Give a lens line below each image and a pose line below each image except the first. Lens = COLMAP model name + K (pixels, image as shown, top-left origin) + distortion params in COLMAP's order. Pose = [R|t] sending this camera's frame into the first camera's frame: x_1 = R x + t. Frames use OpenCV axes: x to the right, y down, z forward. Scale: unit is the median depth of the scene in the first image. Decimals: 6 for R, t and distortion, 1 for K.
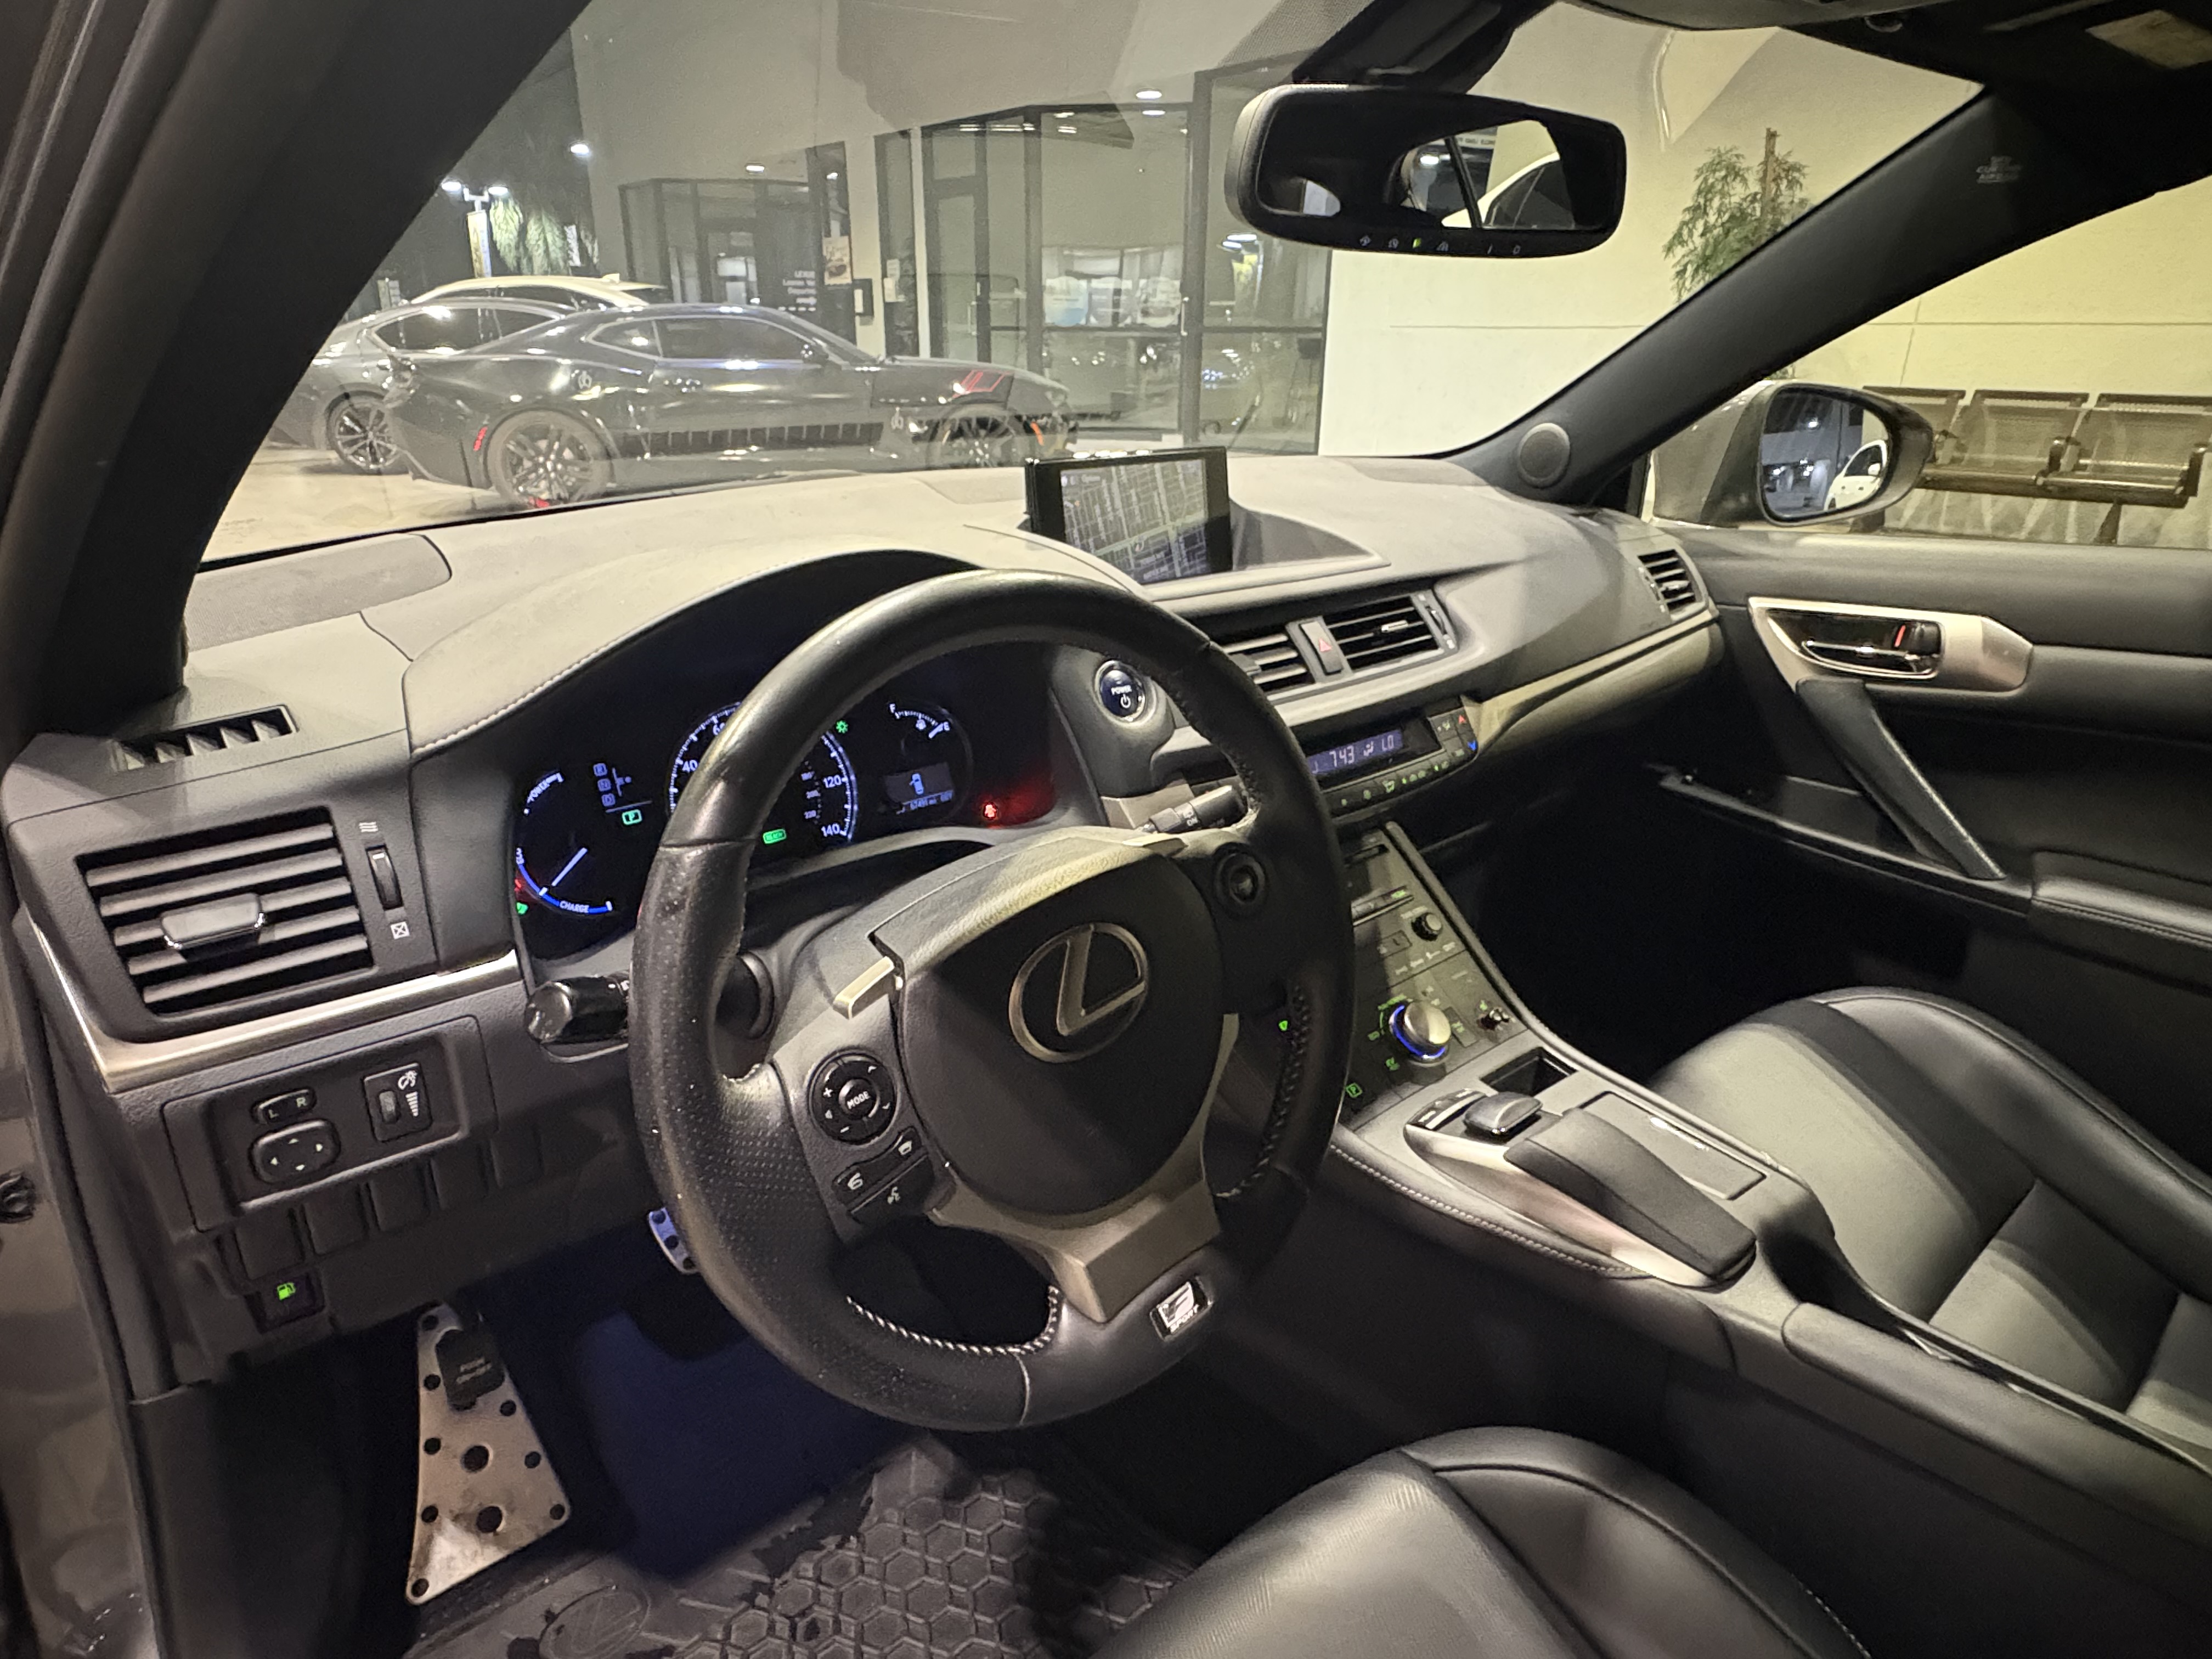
lens RADIAL K [[1245.4, 0, 1073.7], [0, 1245.4, 823.0], [0, 0, 1]] dist [0.001341, 0.002714]
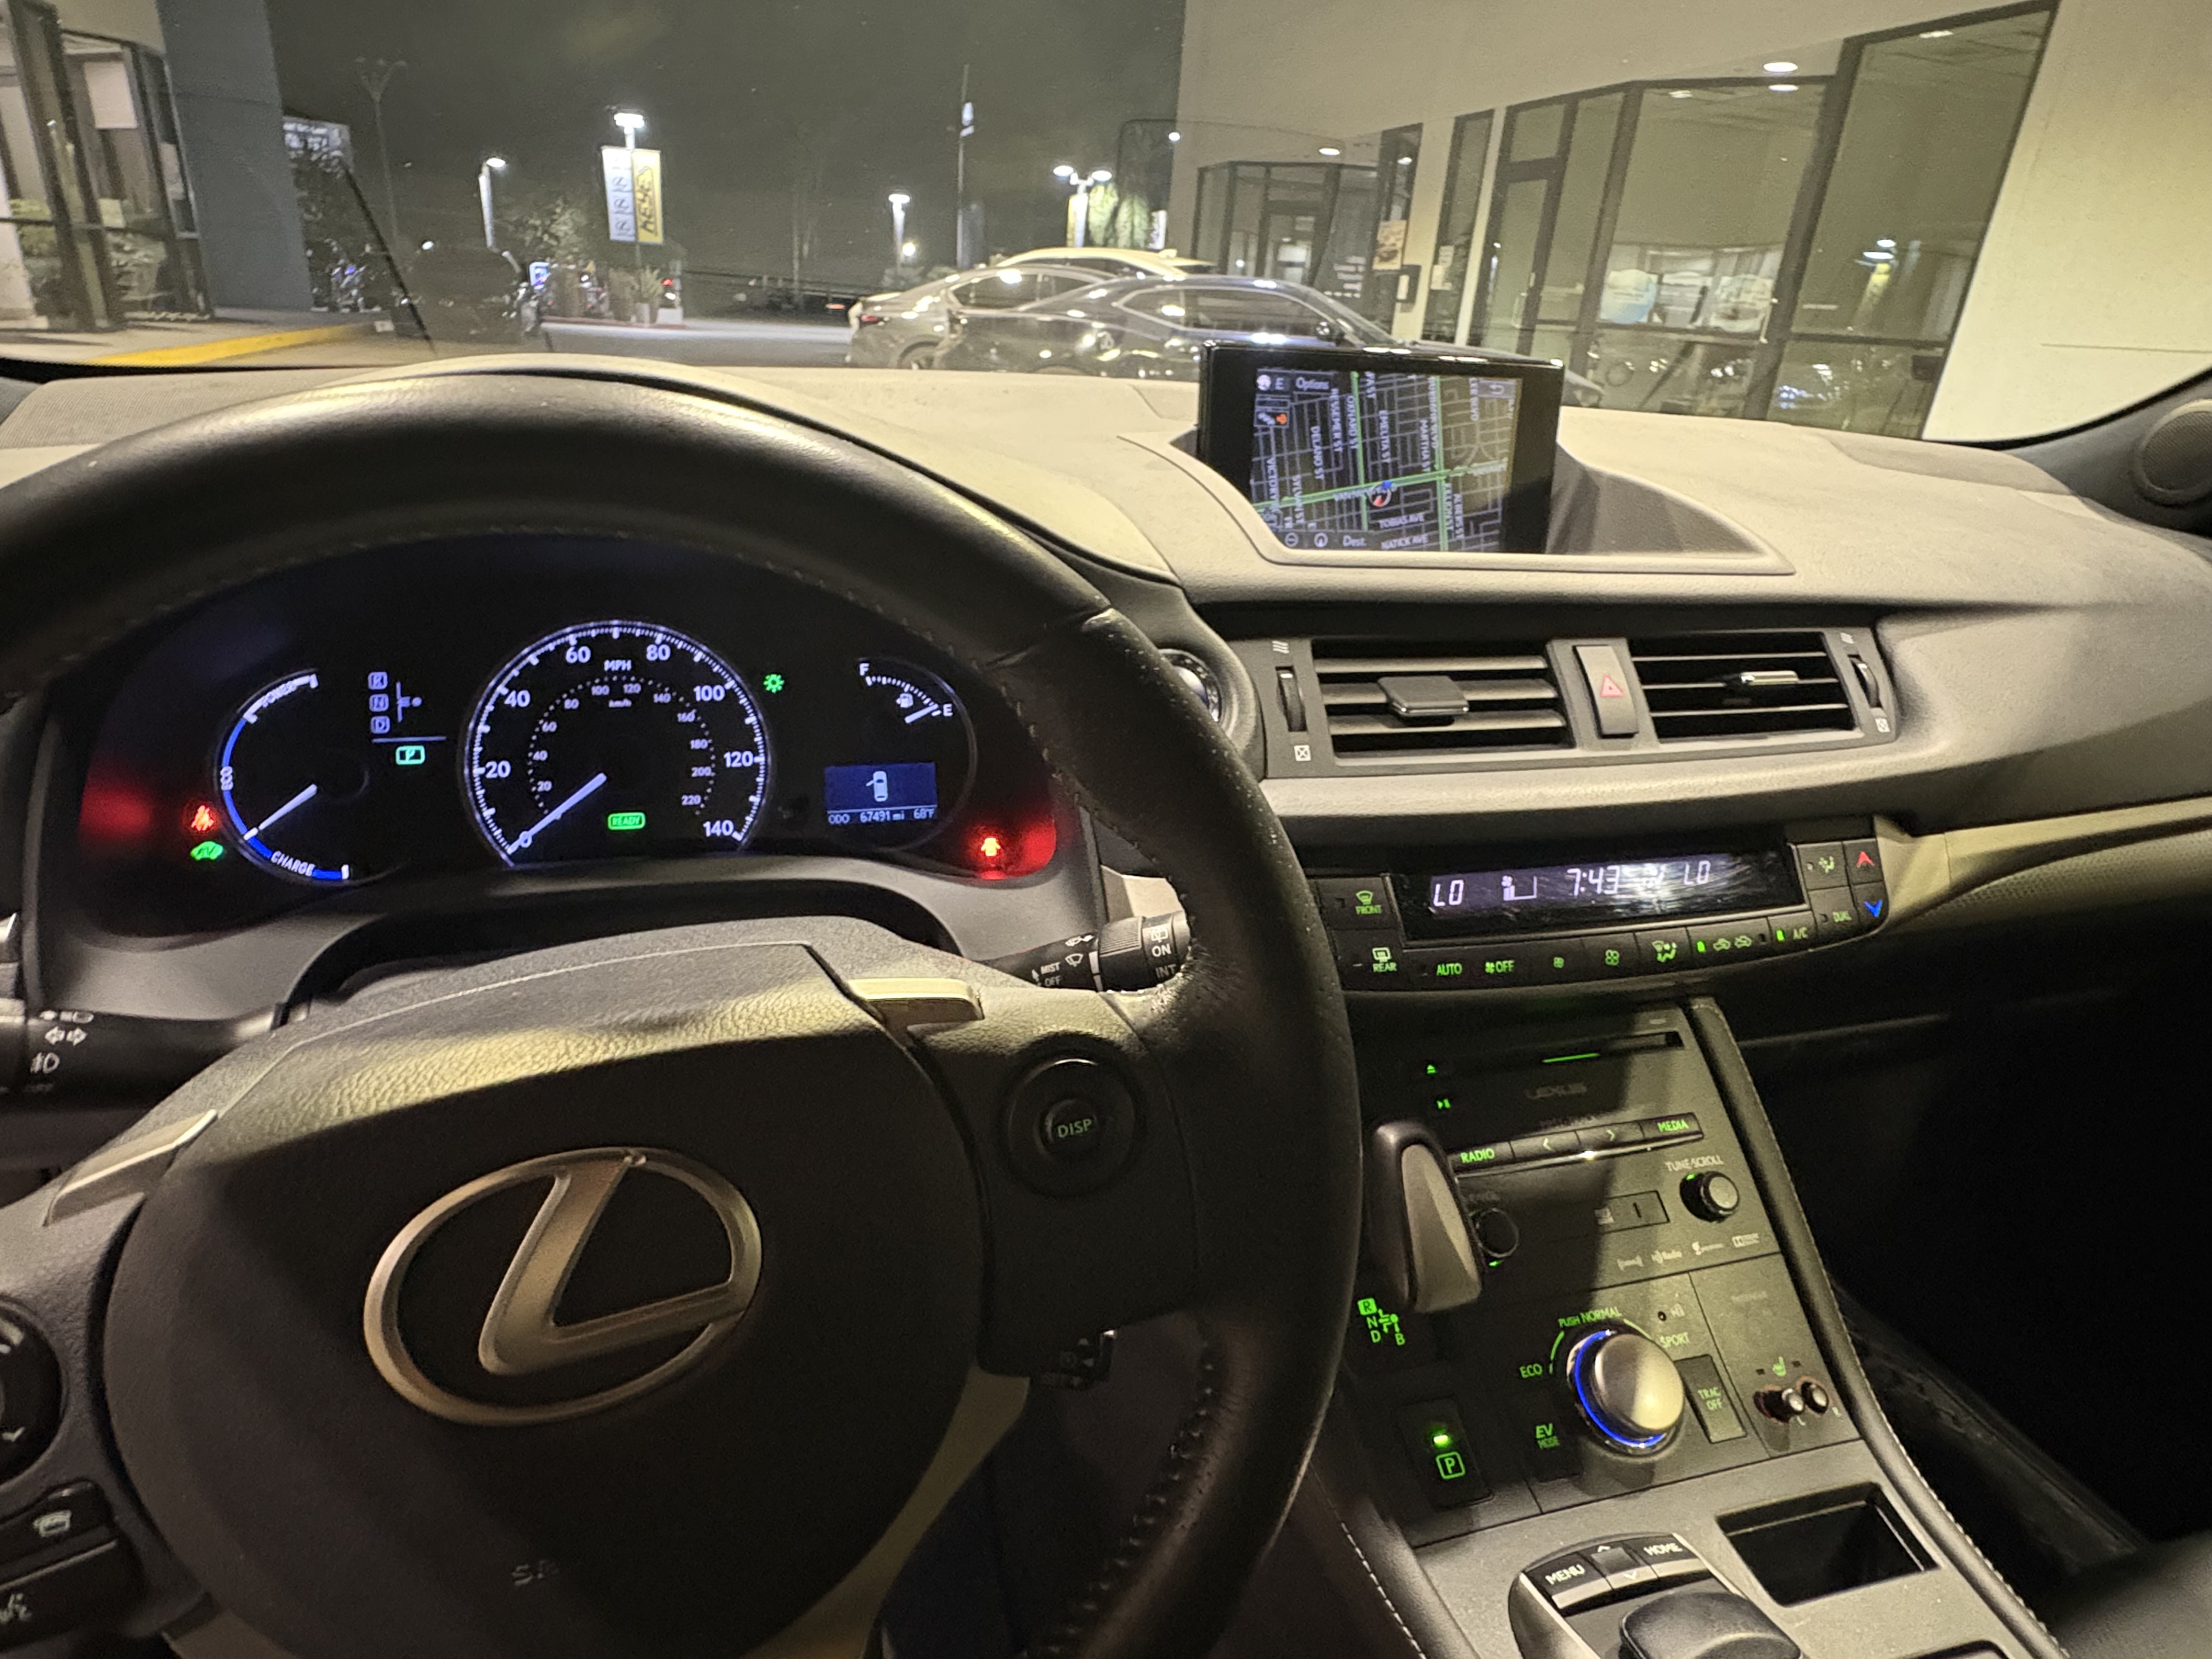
lens RADIAL K [[1223.3, 0, 1075.3], [0, 1223.3, 822.6], [0, 0, 1]] dist [-0.000135, 0.003514]
pose [[0.915183, 0.202459, -0.348499, 0.170586], [-0.198345, 0.978963, 0.047856, -0.053643], [0.350857, 0.025326, 0.936087, 0.346655]]
